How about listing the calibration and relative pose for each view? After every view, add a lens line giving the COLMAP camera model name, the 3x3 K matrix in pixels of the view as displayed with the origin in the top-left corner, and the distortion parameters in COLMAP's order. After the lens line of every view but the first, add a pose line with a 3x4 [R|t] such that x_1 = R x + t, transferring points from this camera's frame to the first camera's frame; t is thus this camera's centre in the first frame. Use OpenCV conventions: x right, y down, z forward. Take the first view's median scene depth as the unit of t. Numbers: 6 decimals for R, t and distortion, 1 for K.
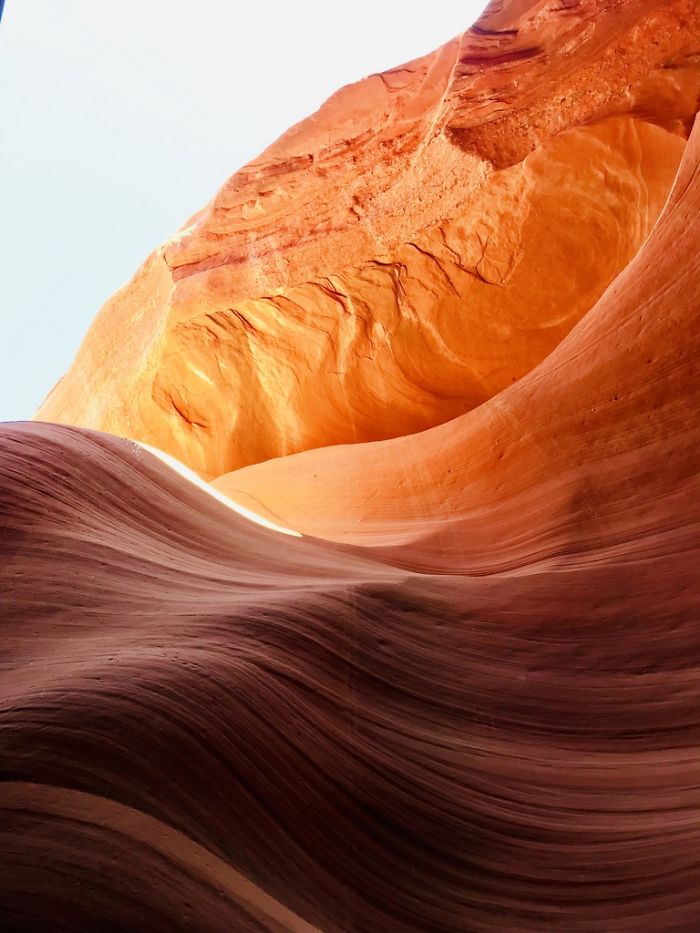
lens RADIAL K [[747.7, 0, 350.0], [0, 747.7, 466.5], [0, 0, 1]] dist [0.009588, -0.005394]
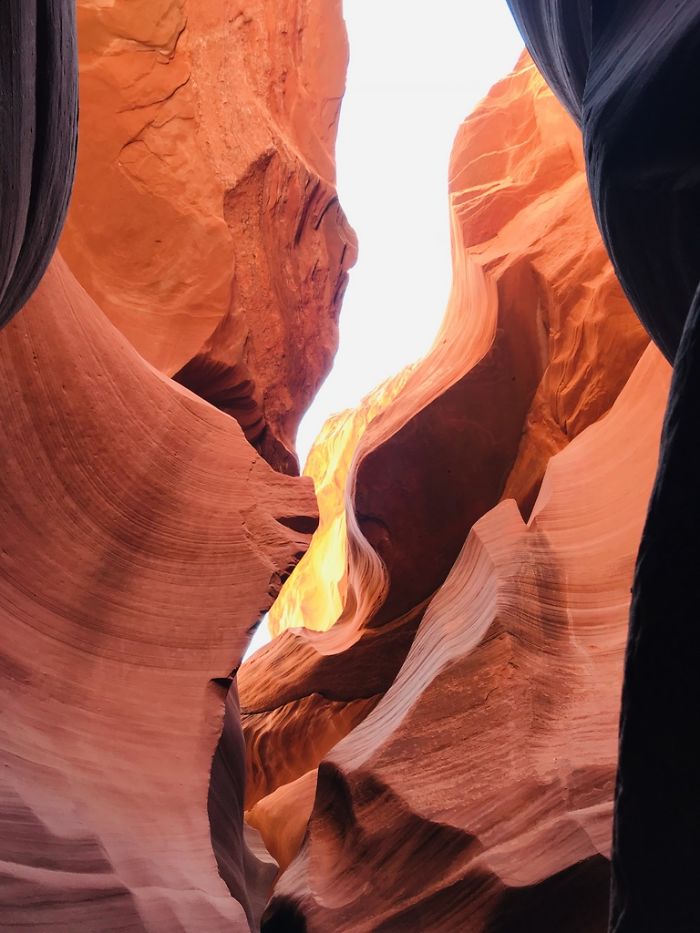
lens RADIAL K [[747.7, 0, 350.0], [0, 747.7, 466.5], [0, 0, 1]] dist [0.009588, -0.005394]
pose [[-0.488801, 0.659506, 0.571074, -0.233702], [-0.744665, 0.025599, -0.666947, 0.184563], [-0.454474, -0.751264, 0.478598, 0.117845]]
